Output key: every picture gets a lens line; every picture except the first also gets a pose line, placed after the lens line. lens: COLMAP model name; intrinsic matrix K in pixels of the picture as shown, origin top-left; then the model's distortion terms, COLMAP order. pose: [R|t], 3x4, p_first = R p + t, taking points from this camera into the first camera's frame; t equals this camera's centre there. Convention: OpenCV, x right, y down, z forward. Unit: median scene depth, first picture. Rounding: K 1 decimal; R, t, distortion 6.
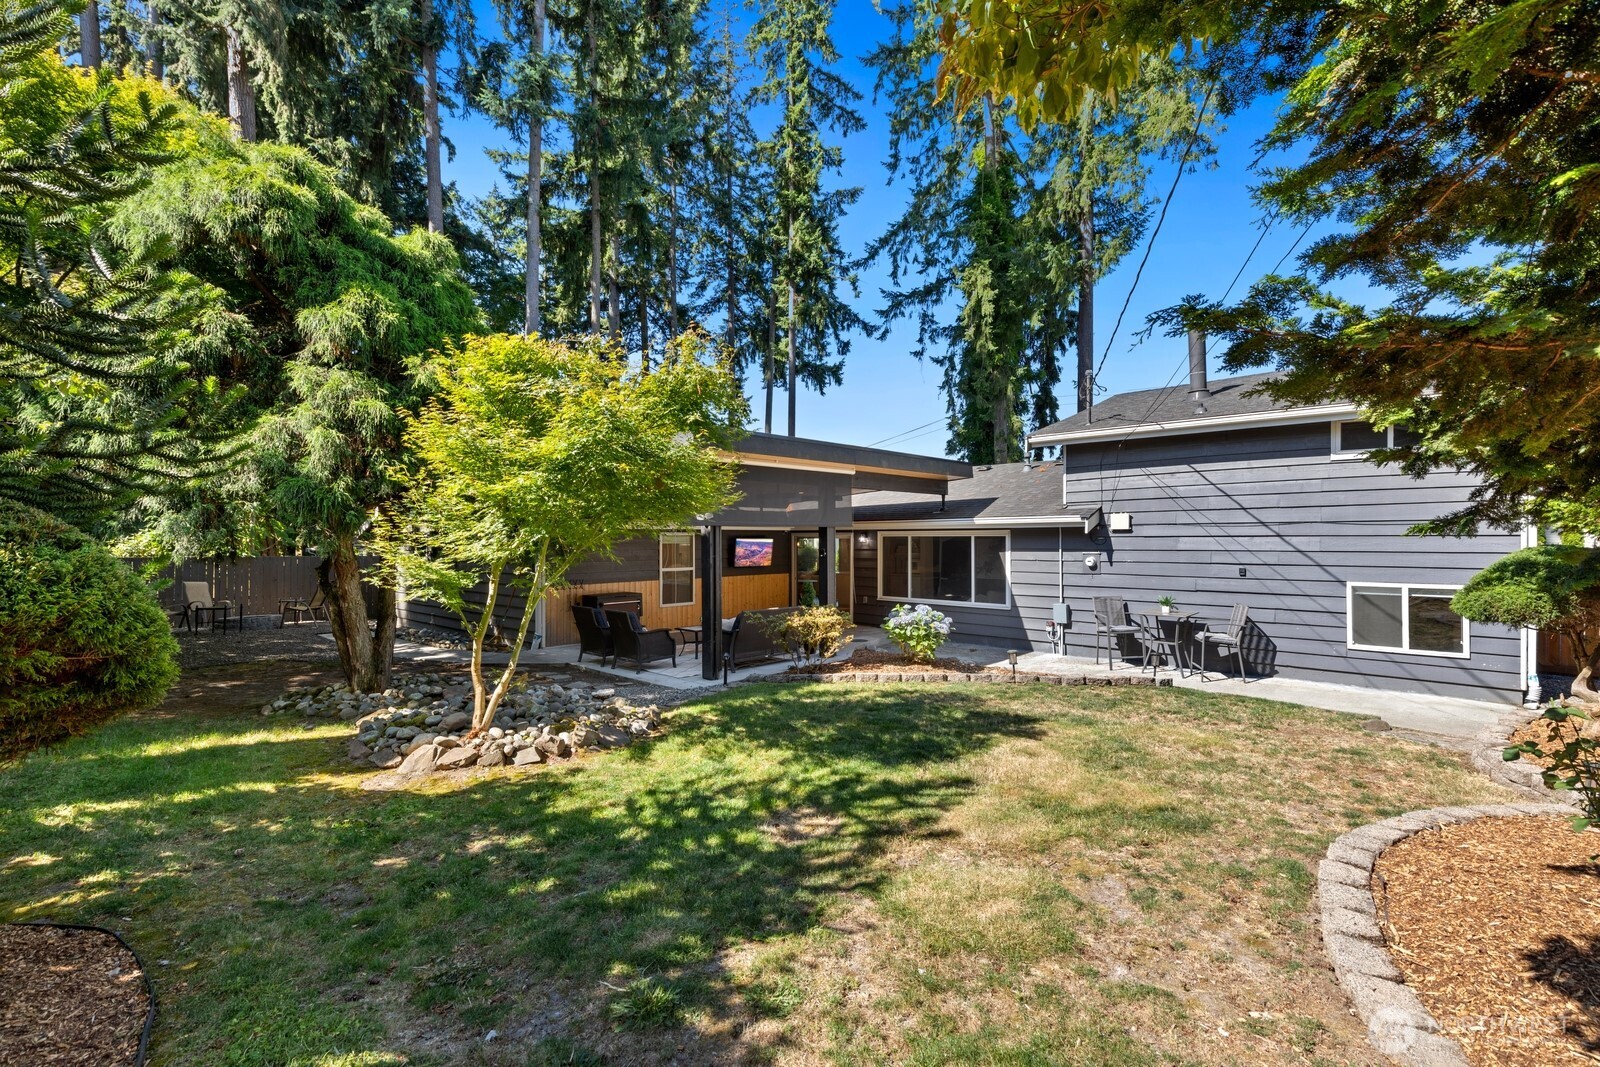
lens RADIAL K [[716.2, 0, 799.0], [0, 716.2, 537.7], [0, 0, 1]] dist [-0.000510, 0.000170]
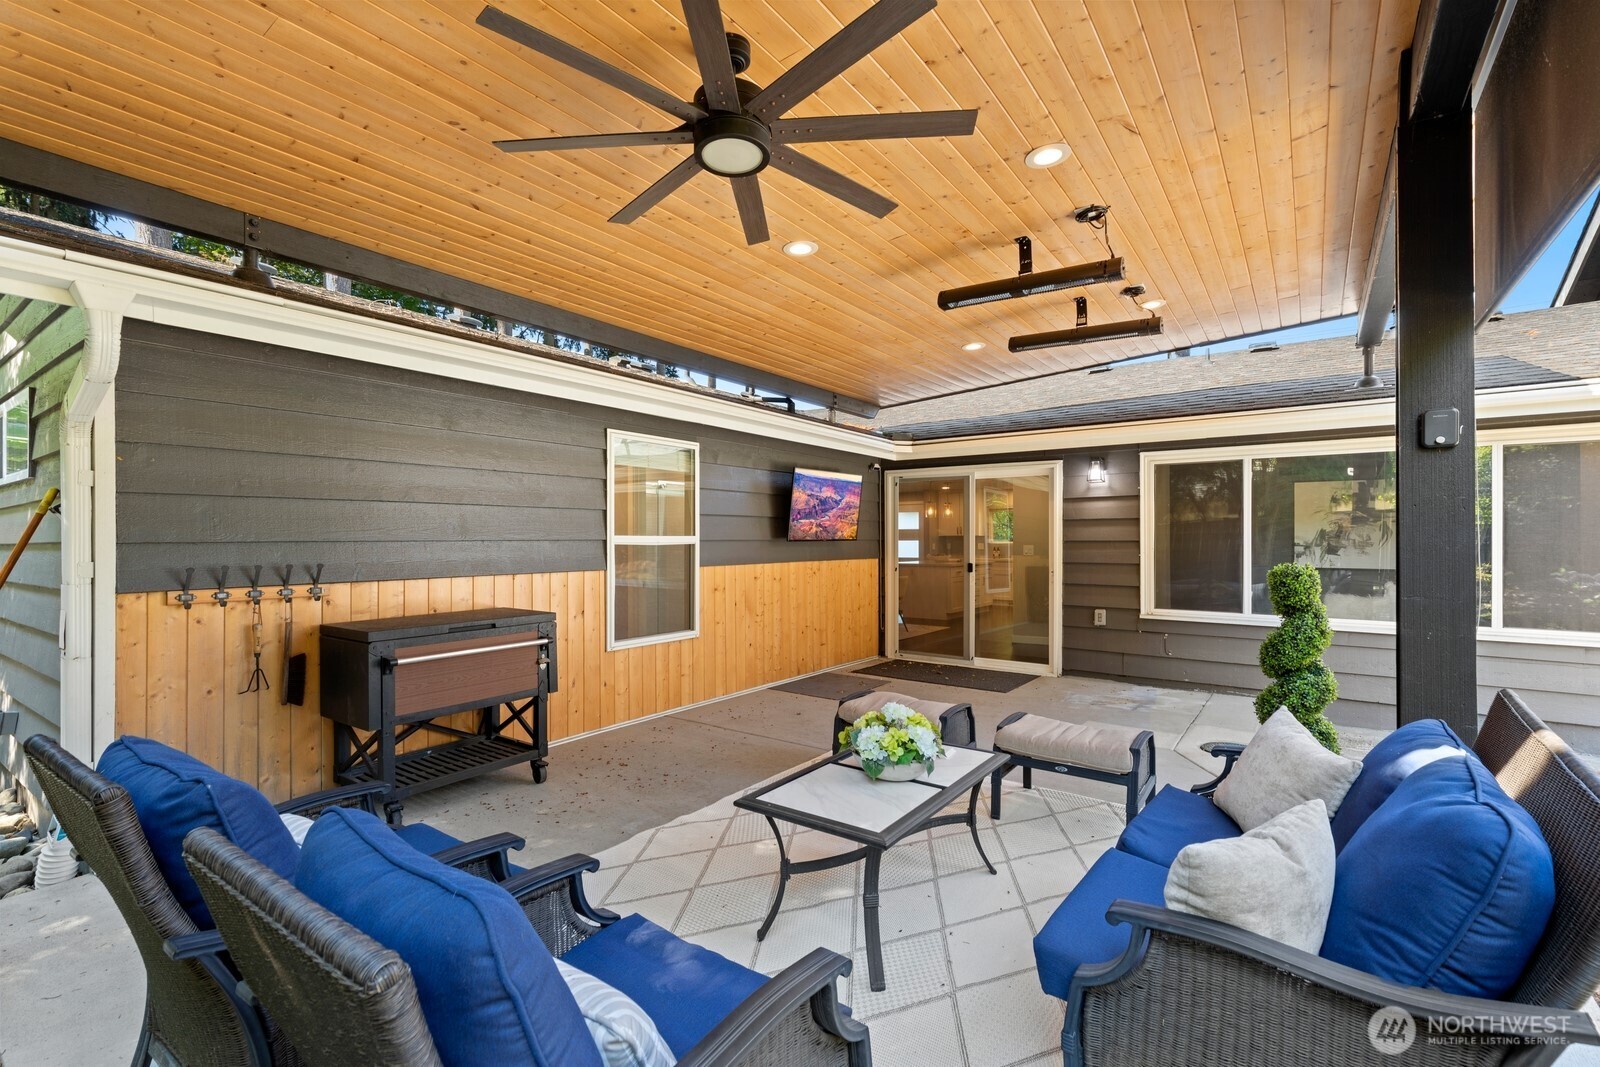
lens RADIAL K [[716.2, 0, 801.6], [0, 716.2, 535.1], [0, 0, 1]] dist [-0.000510, 0.000170]
pose [[0.985012, 0.005523, 0.172400, -0.151726], [-0.005687, 0.999984, 0.000458, 0.039489], [-0.172395, -0.001431, 0.985027, 0.613774]]
